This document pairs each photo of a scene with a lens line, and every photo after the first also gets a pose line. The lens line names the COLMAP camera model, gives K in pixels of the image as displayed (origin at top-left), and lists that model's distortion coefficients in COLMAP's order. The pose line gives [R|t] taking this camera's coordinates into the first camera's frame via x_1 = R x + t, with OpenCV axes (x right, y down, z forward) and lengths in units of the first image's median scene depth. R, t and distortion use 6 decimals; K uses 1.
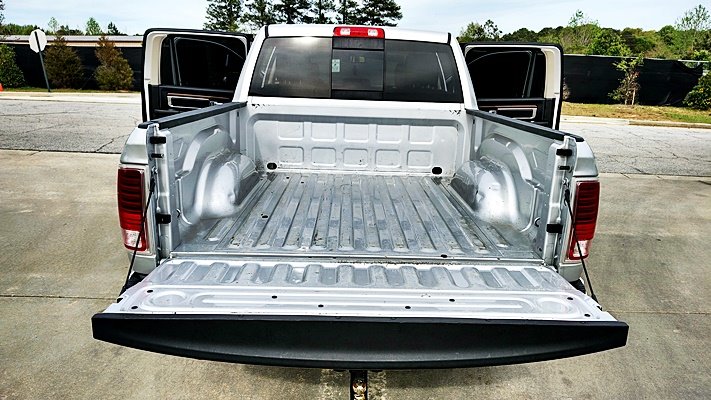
lens RADIAL K [[489.3, 0, 364.8], [0, 489.3, 204.5], [0, 0, 1]] dist [0.022317, -0.025260]
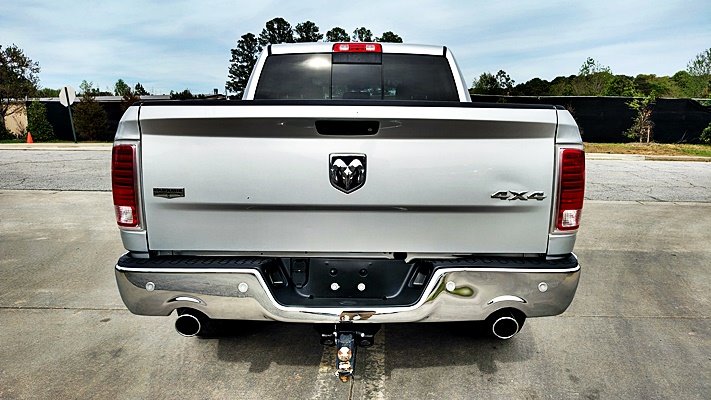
lens RADIAL K [[489.3, 0, 365.0], [0, 489.3, 204.5], [0, 0, 1]] dist [0.022317, -0.025260]
pose [[0.999077, -0.021079, -0.037429, 0.019288], [0.017125, 0.994537, -0.102968, 0.046495], [0.039395, 0.102232, 0.993980, -0.000898]]
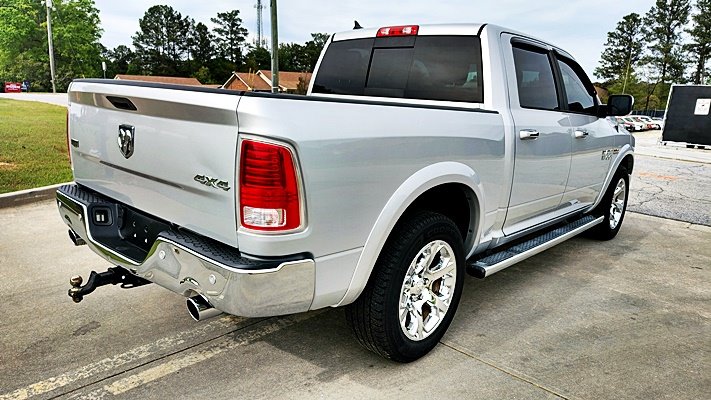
lens RADIAL K [[489.3, 0, 355.5], [0, 489.3, 199.7], [0, 0, 1]] dist [0.022317, -0.025260]
pose [[0.724524, 0.149928, -0.672745, 0.346407], [-0.214149, 0.976715, -0.012961, 0.009407], [0.655137, 0.153459, 0.739760, 0.133948]]
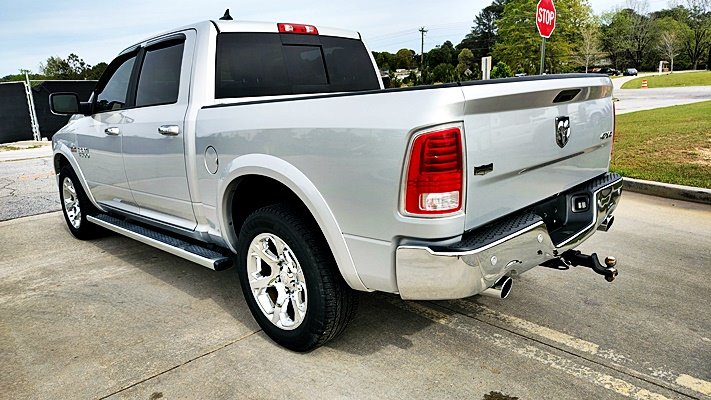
lens RADIAL K [[489.3, 0, 351.1], [0, 489.3, 200.0], [0, 0, 1]] dist [0.022317, -0.025260]
pose [[0.727922, -0.219126, 0.649703, -0.358297], [0.263535, 0.964185, 0.029929, -0.003612], [-0.632992, 0.149433, 0.759599, 0.106843]]
